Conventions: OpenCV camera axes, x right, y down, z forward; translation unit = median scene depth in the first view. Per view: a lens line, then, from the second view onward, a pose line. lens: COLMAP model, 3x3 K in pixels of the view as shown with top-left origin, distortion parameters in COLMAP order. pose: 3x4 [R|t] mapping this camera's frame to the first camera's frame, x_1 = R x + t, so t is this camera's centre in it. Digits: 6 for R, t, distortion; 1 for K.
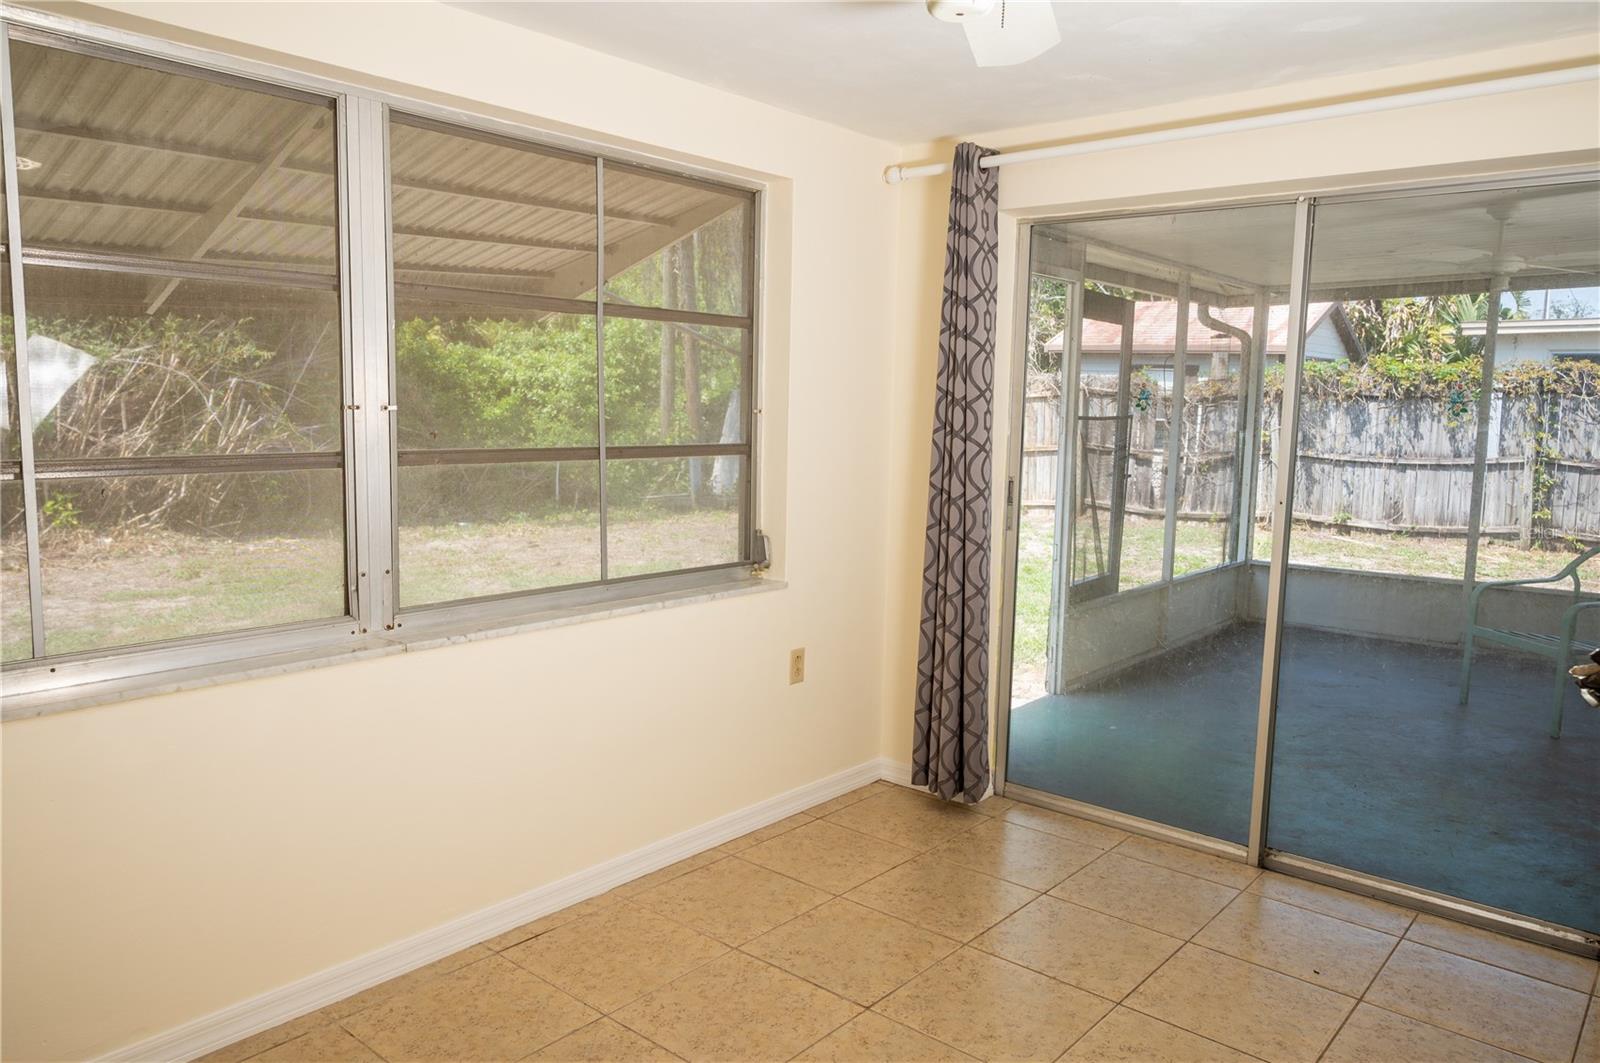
lens RADIAL K [[1111.6, 0, 794.2], [0, 1111.6, 537.0], [0, 0, 1]] dist [-0.004194, 0.000623]
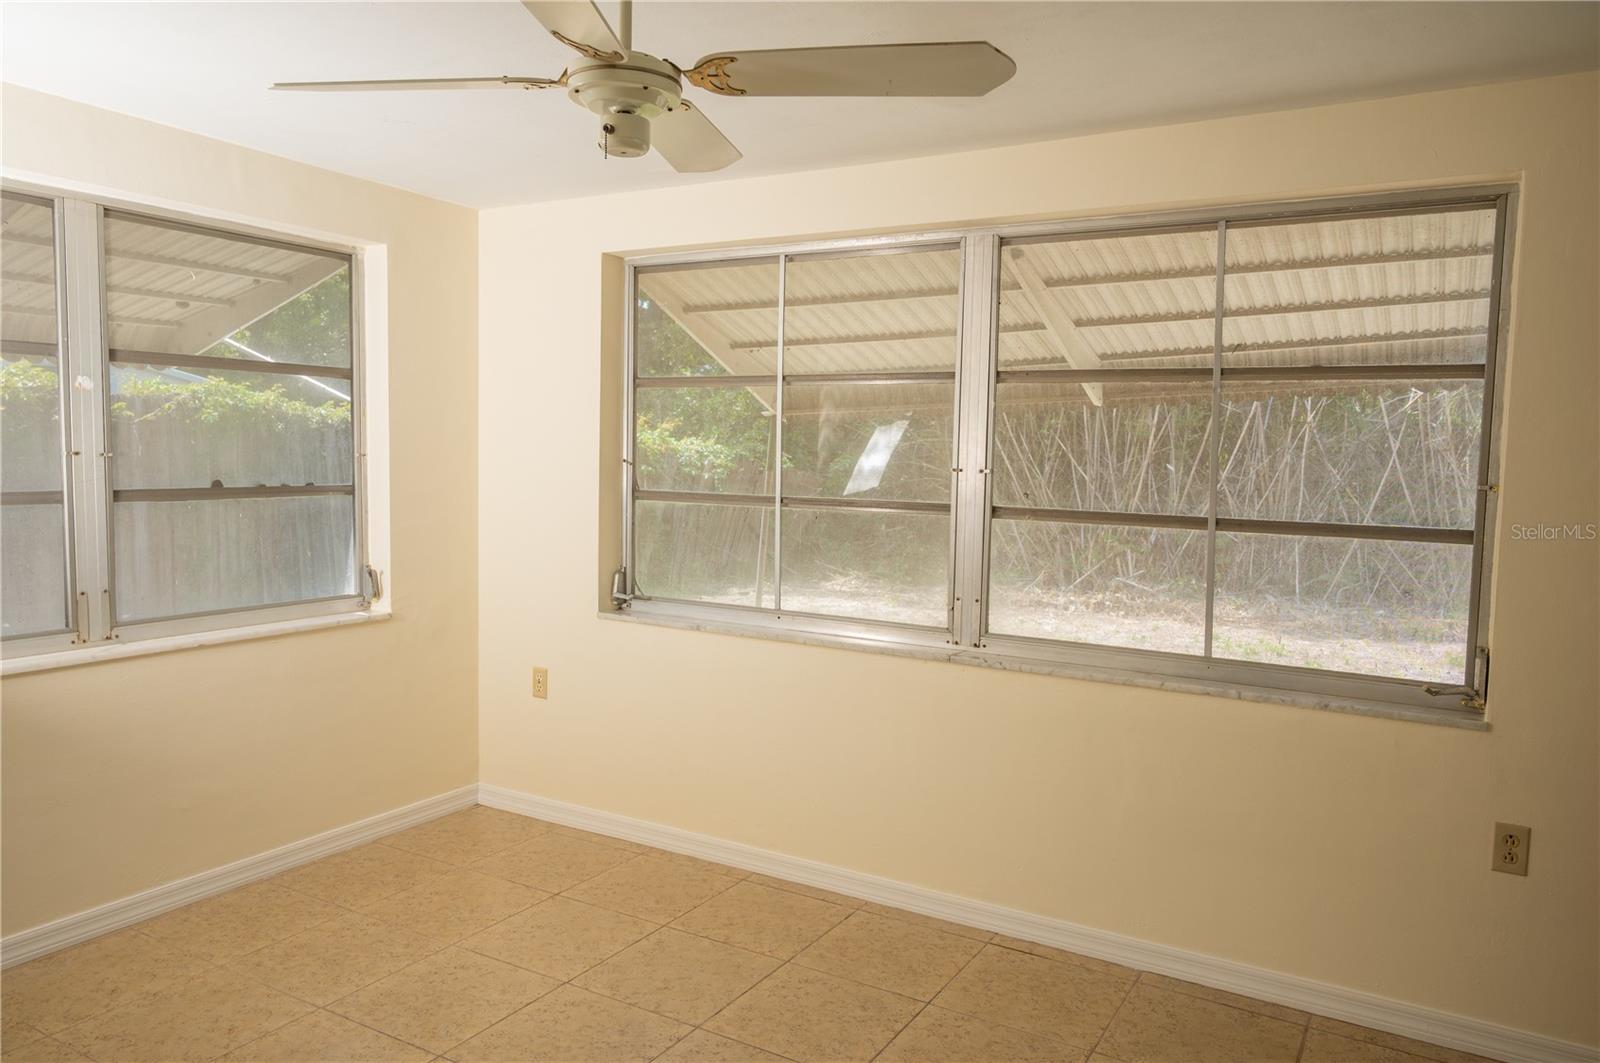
lens RADIAL K [[1111.6, 0, 794.2], [0, 1111.6, 537.0], [0, 0, 1]] dist [-0.004194, 0.000623]
pose [[0.172543, 0.062336, -0.983028, 0.760451], [-0.138370, 0.989633, 0.038468, -0.054838], [0.975235, 0.129384, 0.179379, 0.514366]]
